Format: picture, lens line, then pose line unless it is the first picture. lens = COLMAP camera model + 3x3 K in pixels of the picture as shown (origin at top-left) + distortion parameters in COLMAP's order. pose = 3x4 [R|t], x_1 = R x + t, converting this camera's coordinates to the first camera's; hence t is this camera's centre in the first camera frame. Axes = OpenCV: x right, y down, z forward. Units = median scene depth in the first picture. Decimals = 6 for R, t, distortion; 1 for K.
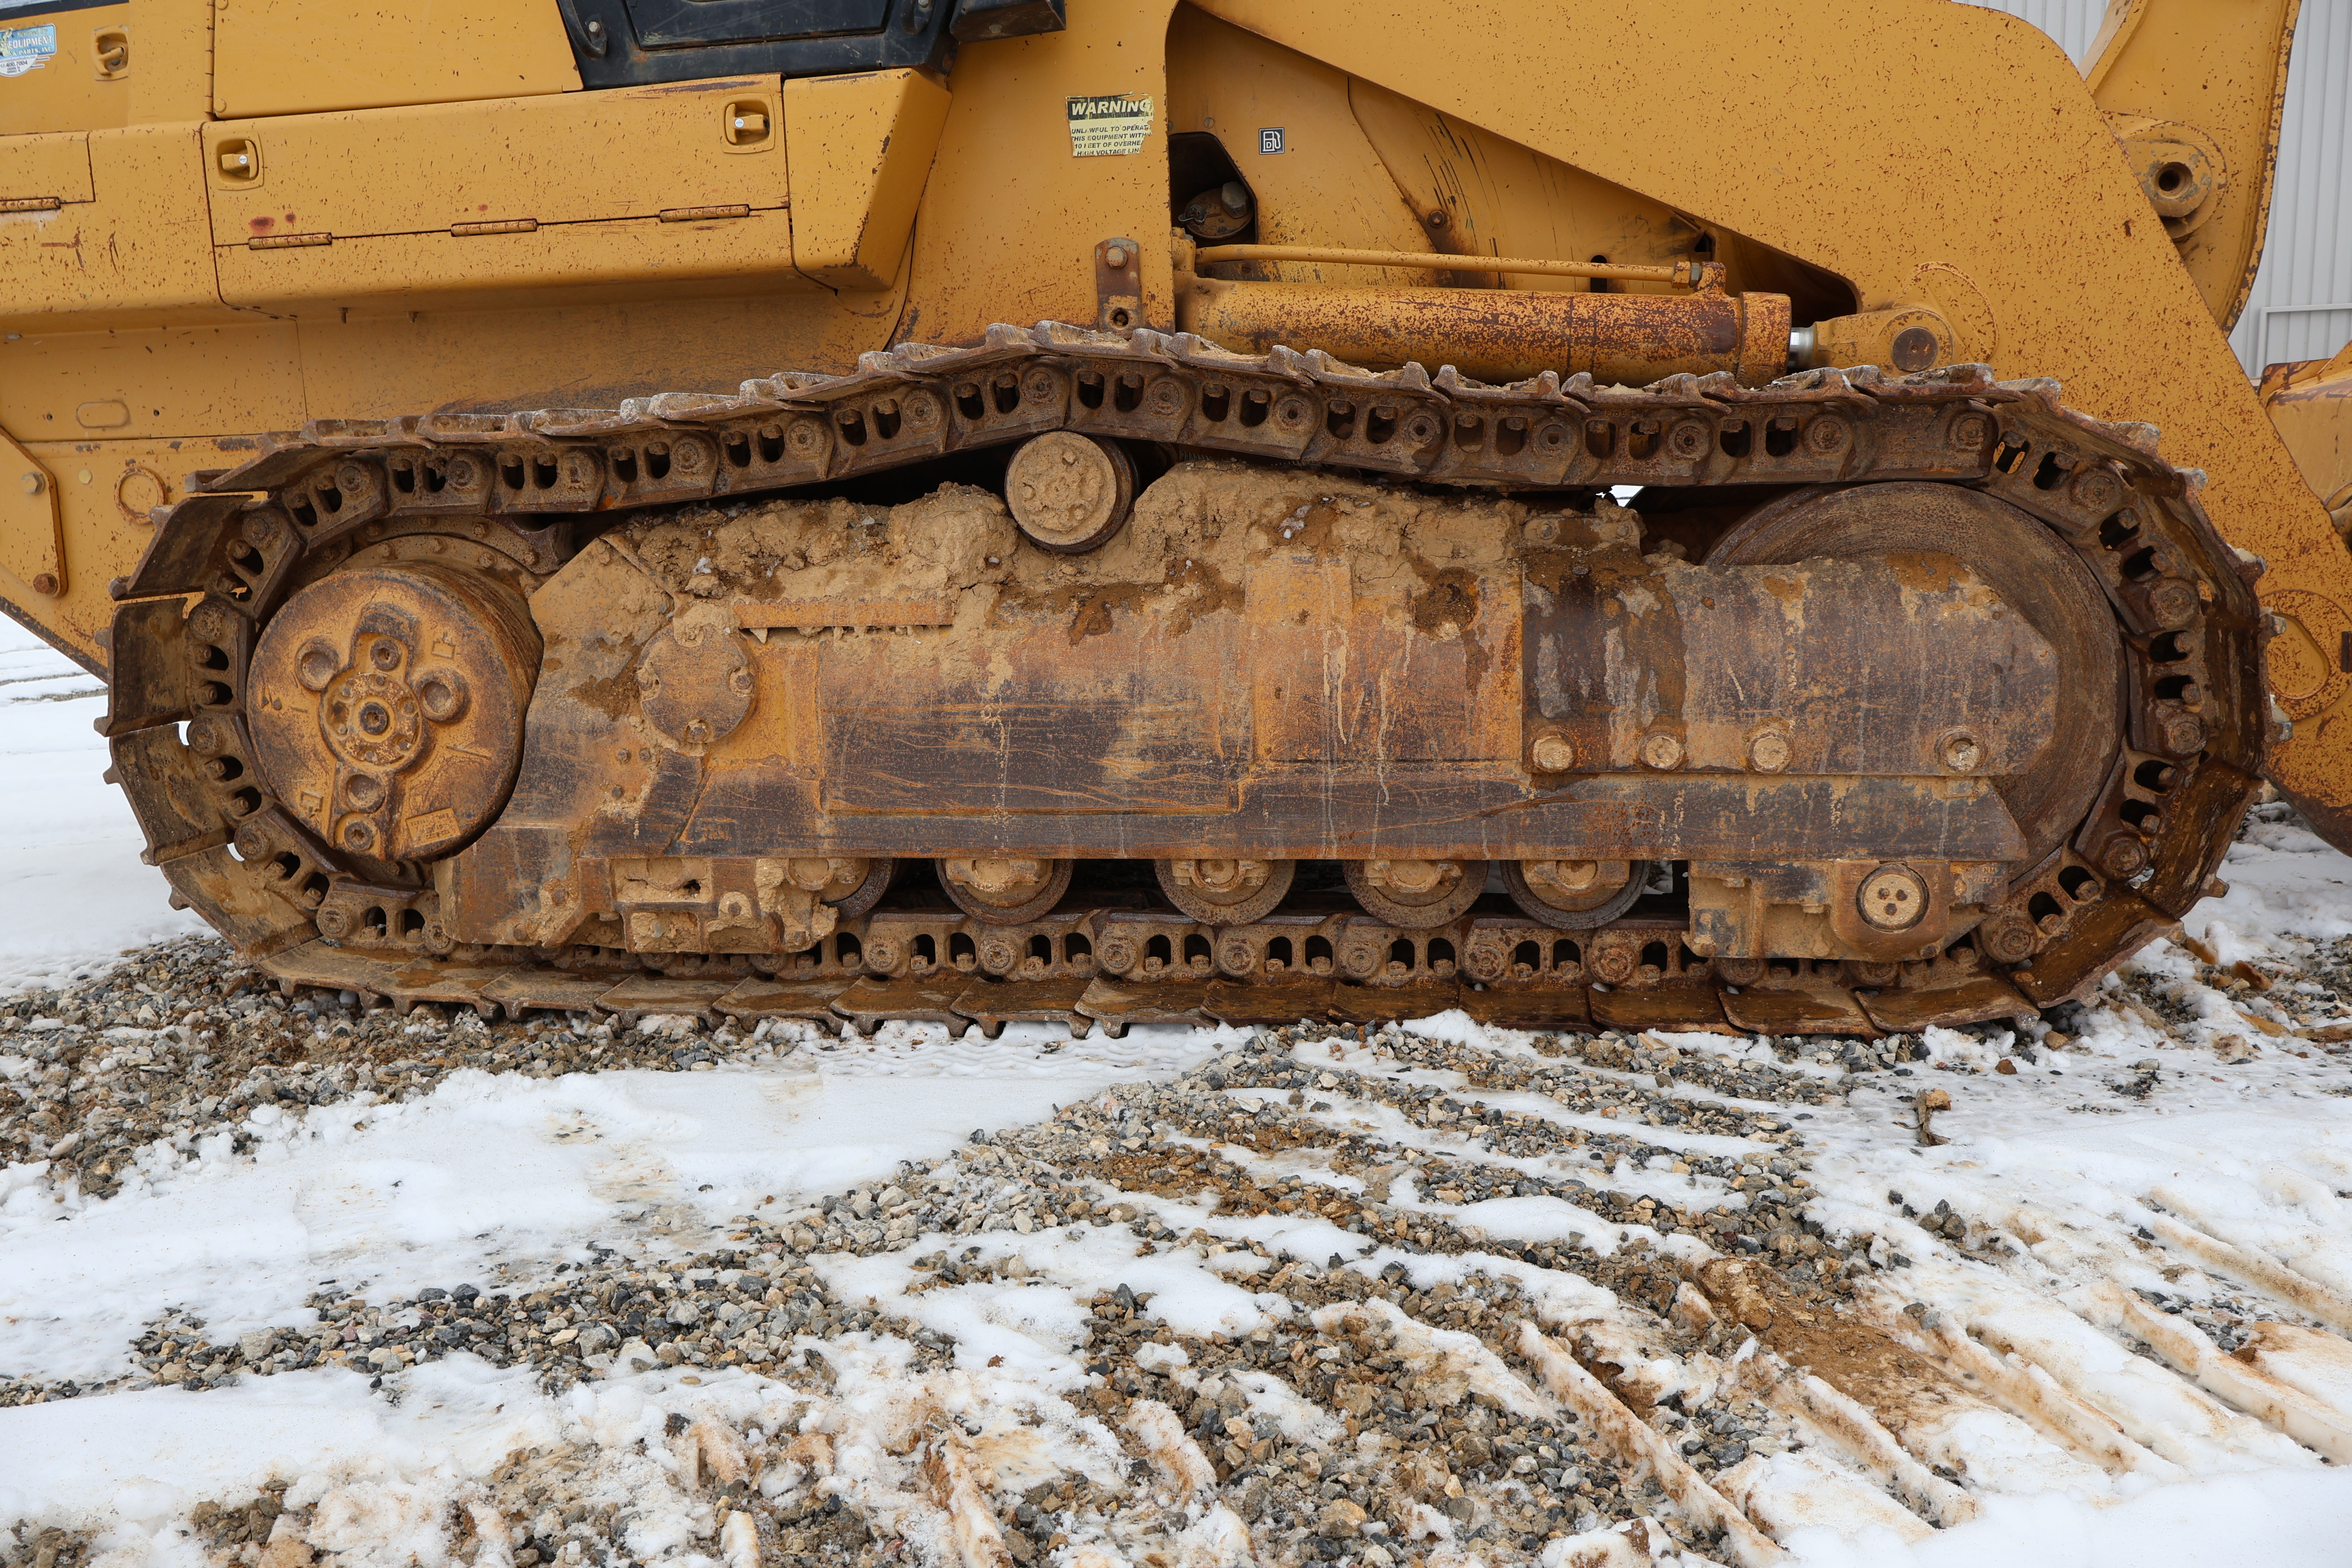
lens RADIAL K [[1960.7, 0, 1168.2], [0, 1960.7, 775.0], [0, 0, 1]] dist [-0.003484, 0.004590]
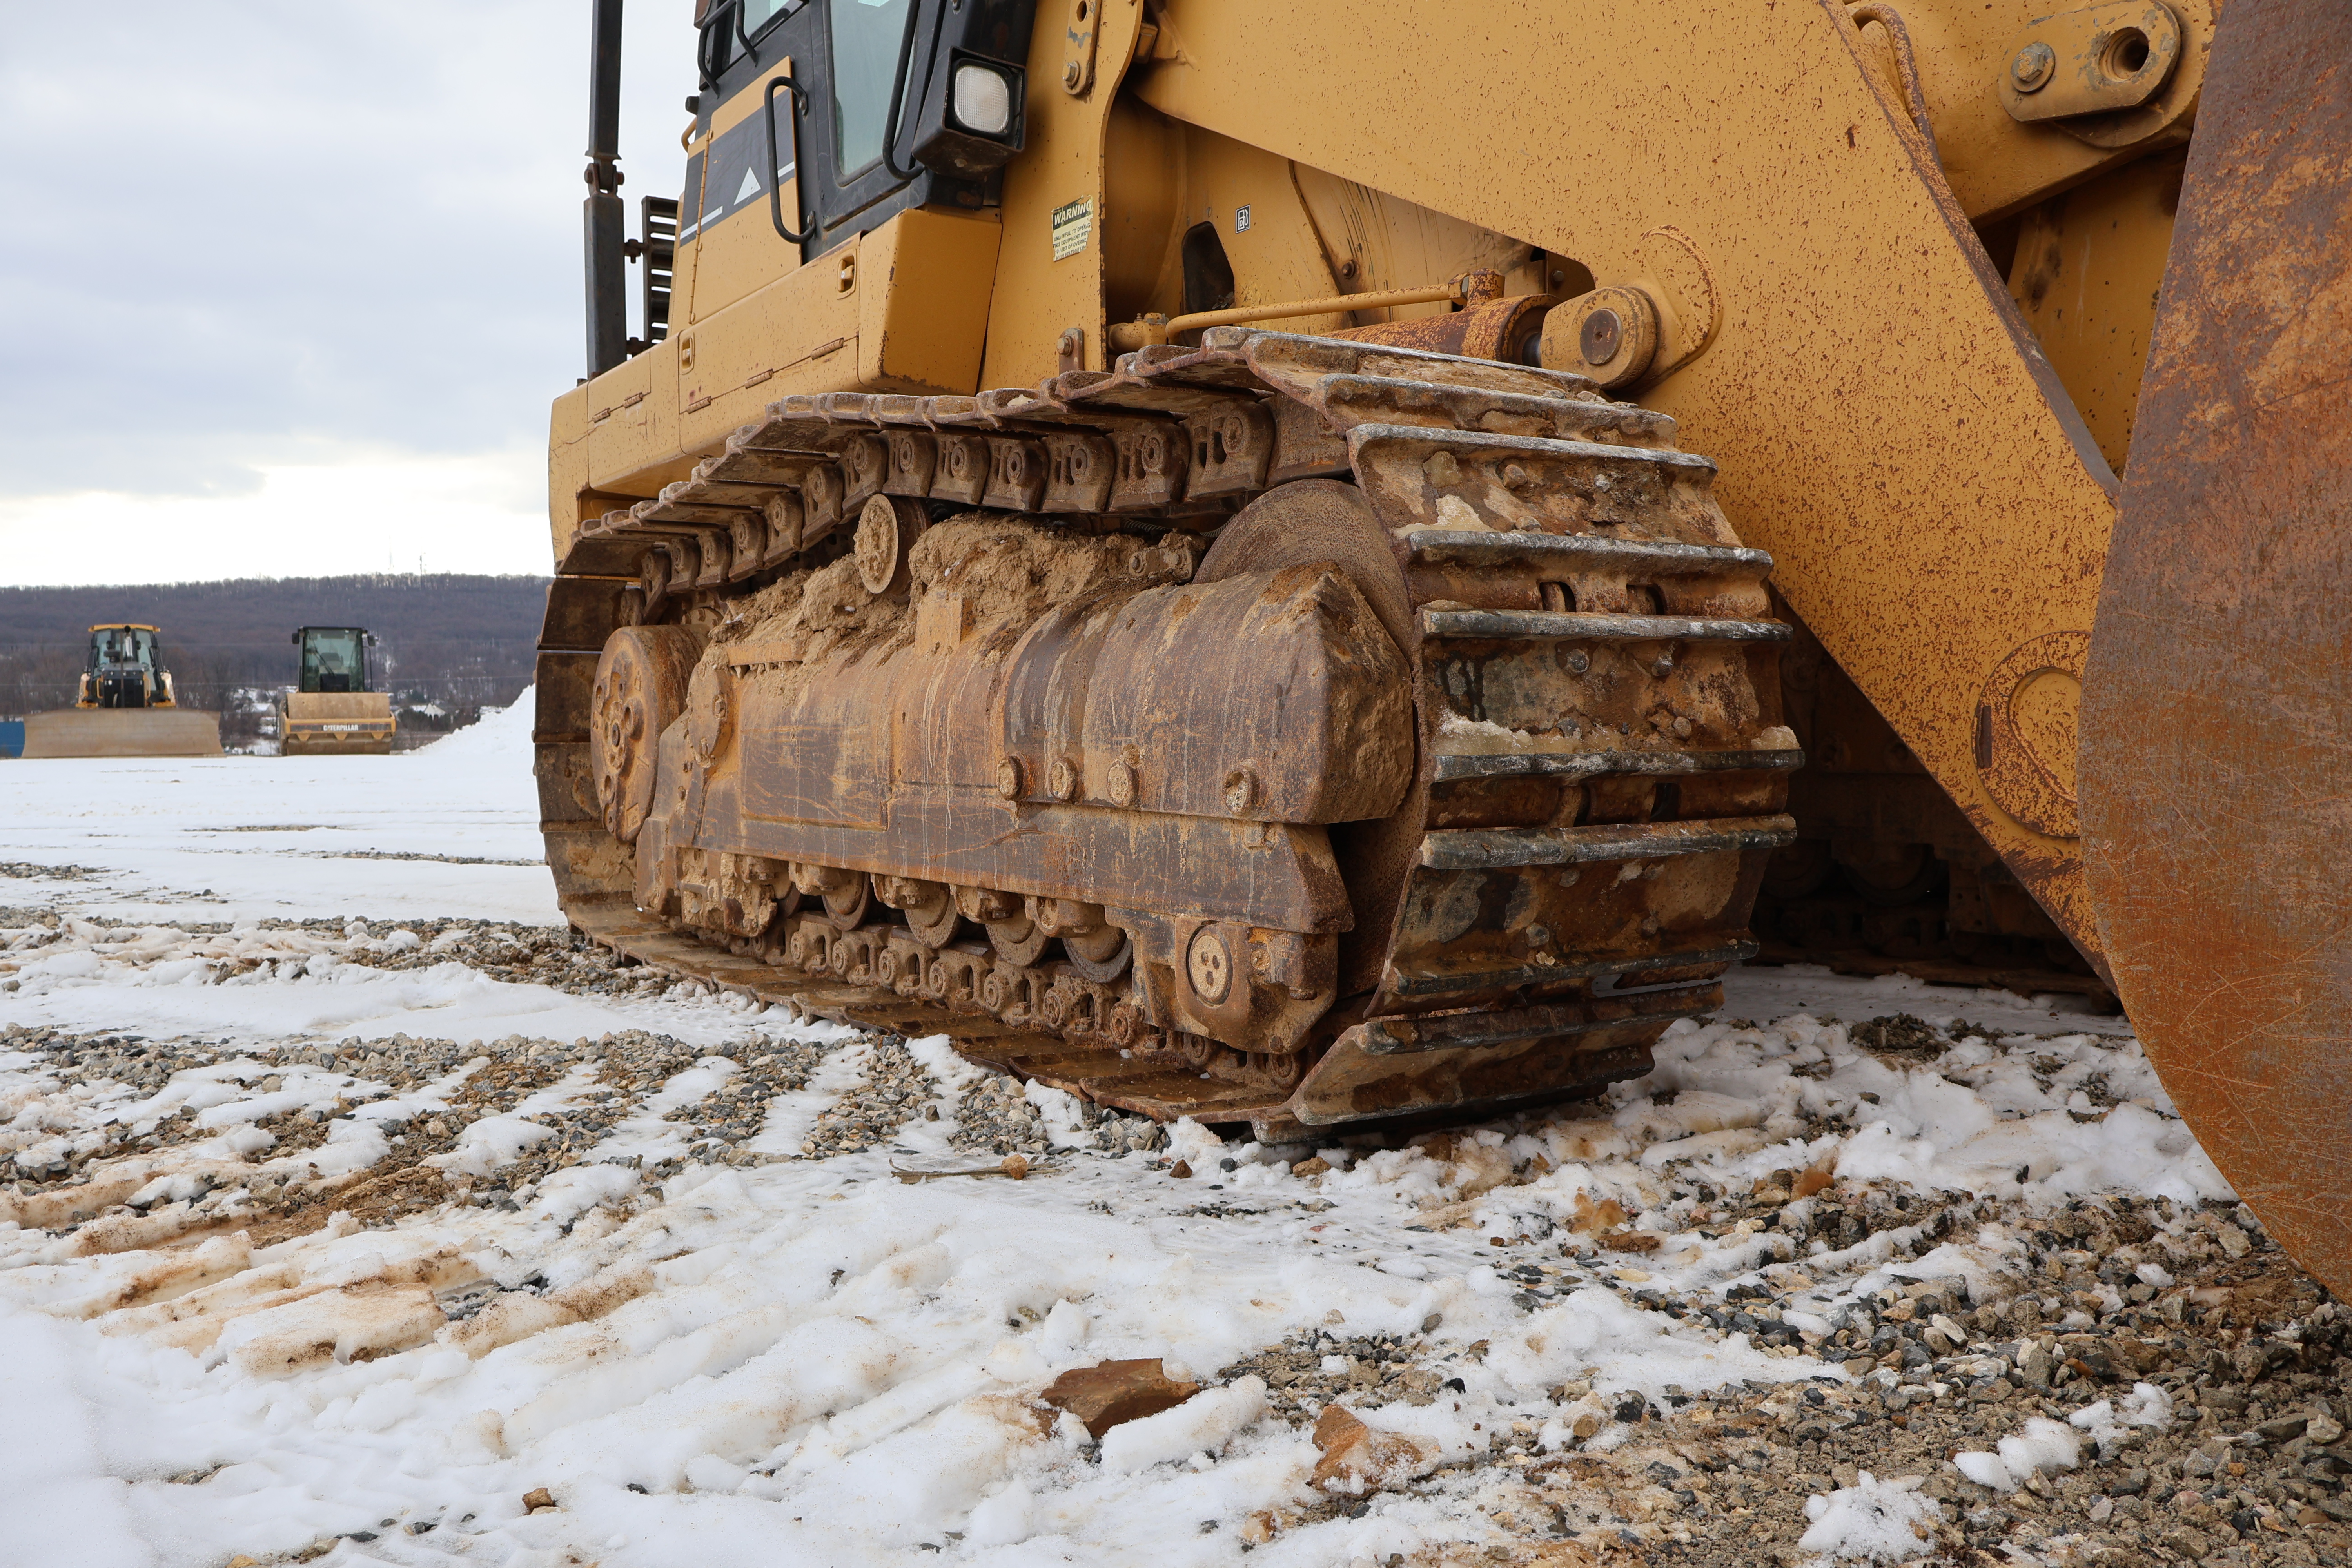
lens RADIAL K [[1951.2, 0, 1170.9], [0, 1951.2, 785.6], [0, 0, 1]] dist [-0.002732, 0.002799]
pose [[0.673680, 0.048490, -0.737430, 0.867604], [-0.136080, 0.988922, -0.059289, 0.034647], [0.726386, 0.140292, 0.672816, 0.368931]]
